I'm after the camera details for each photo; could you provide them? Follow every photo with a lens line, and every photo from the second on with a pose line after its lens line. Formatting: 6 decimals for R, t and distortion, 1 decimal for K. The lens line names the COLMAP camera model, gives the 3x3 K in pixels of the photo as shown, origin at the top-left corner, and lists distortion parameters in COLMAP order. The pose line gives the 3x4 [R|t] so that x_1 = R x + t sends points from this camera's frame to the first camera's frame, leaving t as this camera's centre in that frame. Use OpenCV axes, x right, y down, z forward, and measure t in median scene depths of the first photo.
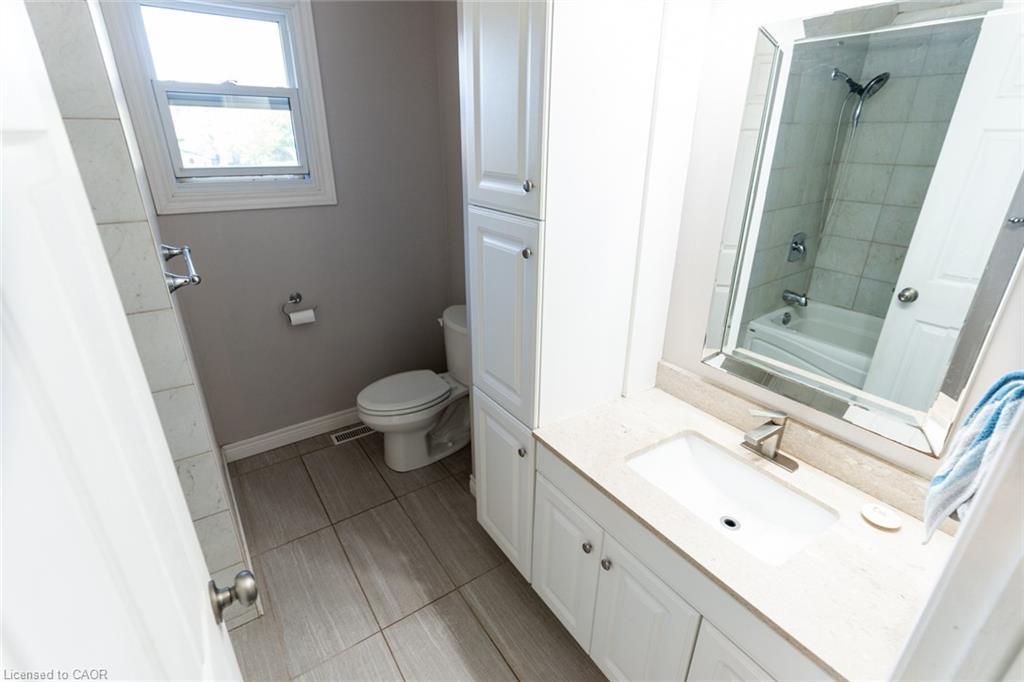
lens RADIAL K [[482.7, 0, 508.9], [0, 482.7, 338.8], [0, 0, 1]] dist [0.001666, 0.001347]
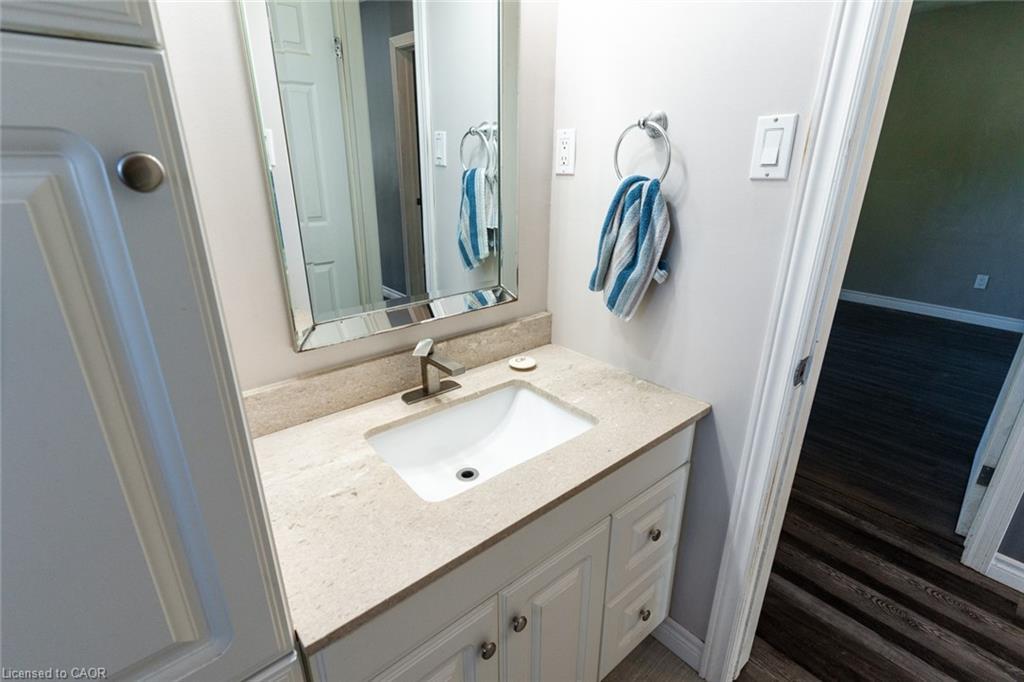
lens RADIAL K [[482.7, 0, 508.9], [0, 482.7, 338.8], [0, 0, 1]] dist [0.001666, 0.001347]
pose [[-0.097509, -0.357131, 0.928951, -0.266786], [0.384108, 0.847575, 0.366165, -0.112699], [-0.918125, 0.392522, 0.054531, 0.787485]]
